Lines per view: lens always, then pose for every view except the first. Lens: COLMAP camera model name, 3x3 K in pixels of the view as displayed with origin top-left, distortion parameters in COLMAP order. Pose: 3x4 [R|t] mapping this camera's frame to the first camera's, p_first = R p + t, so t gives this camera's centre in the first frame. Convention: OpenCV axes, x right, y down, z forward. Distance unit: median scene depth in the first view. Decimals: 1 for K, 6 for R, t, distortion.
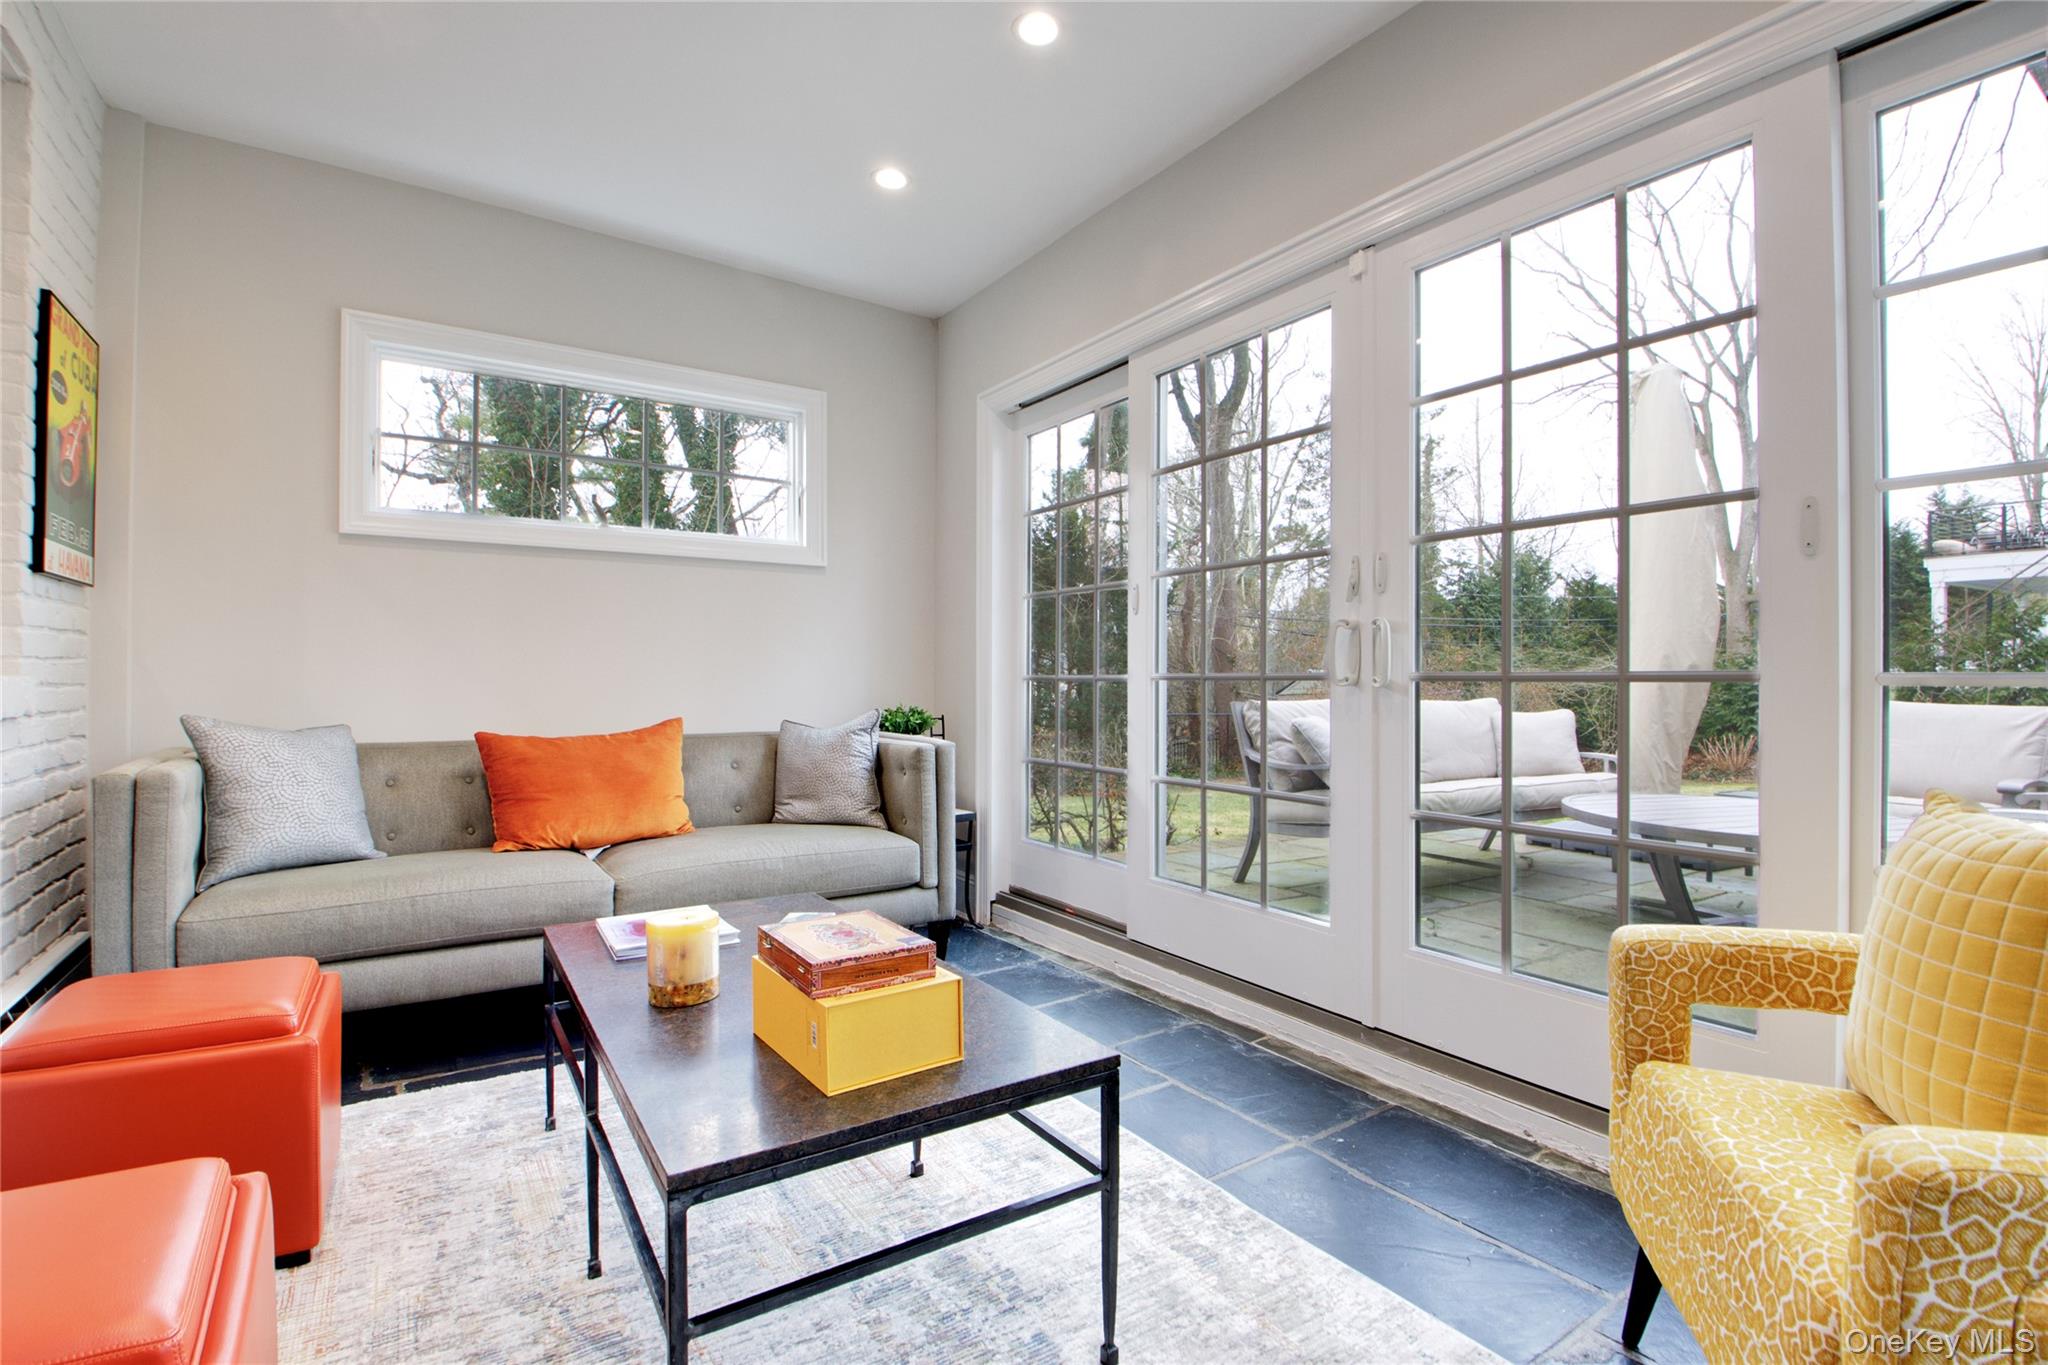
lens RADIAL K [[947.3, 0, 942.5], [0, 947.3, 692.5], [0, 0, 1]] dist [-0.024469, -0.000223]
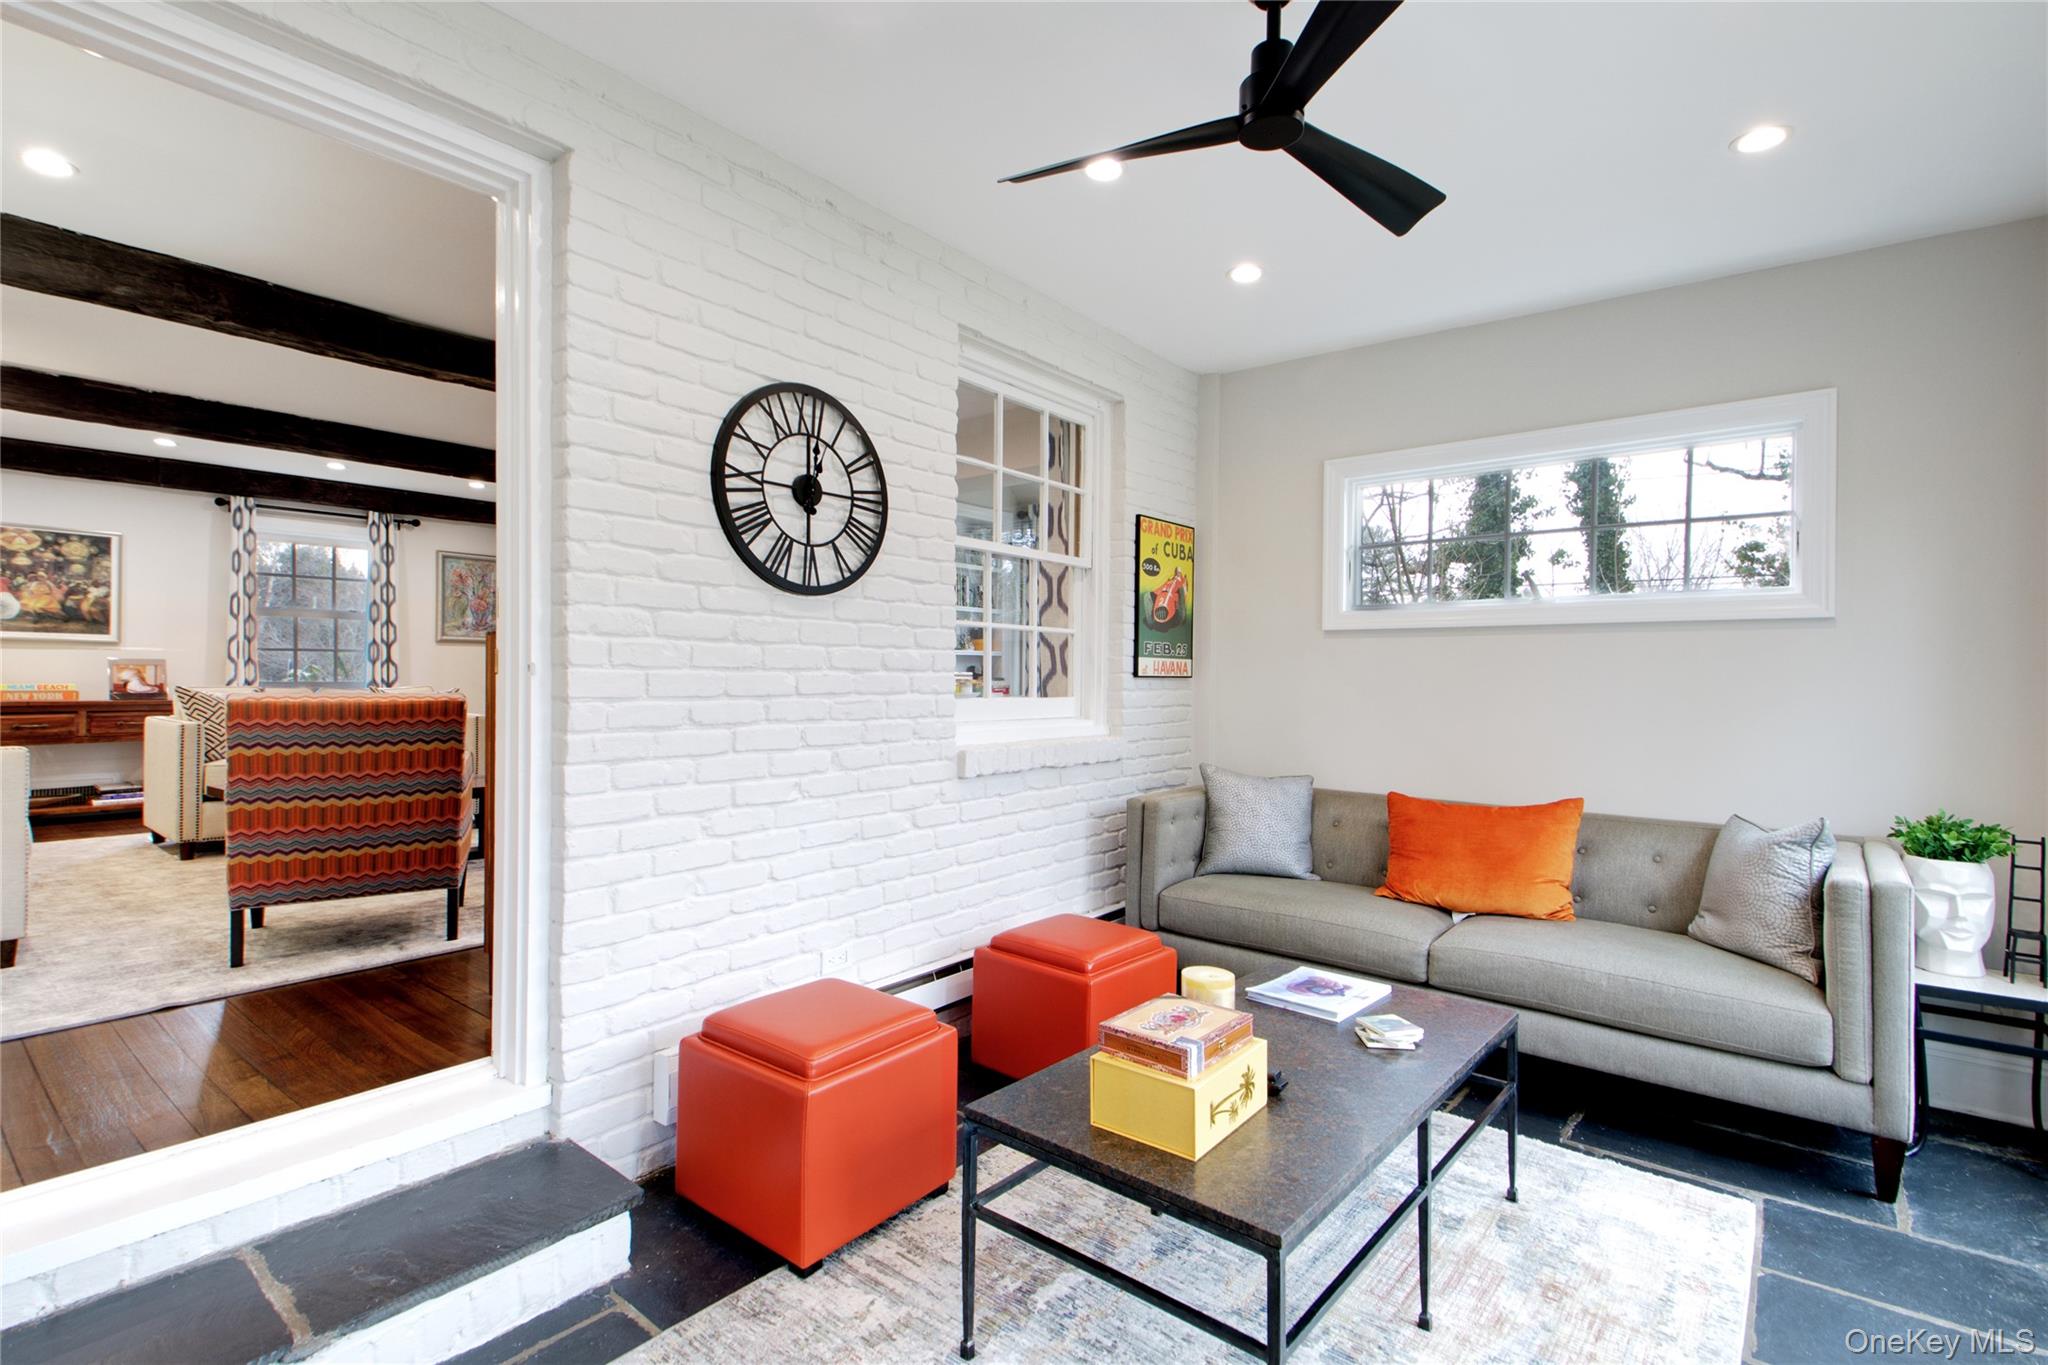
lens RADIAL K [[947.3, 0, 1083.4], [0, 947.3, 679.5], [0, 0, 1]] dist [-0.024469, -0.000223]
pose [[0.322433, 0.007131, -0.946565, 0.521685], [-0.026259, 0.999654, -0.001414, -0.090478], [0.946228, 0.025311, 0.322509, 0.250111]]
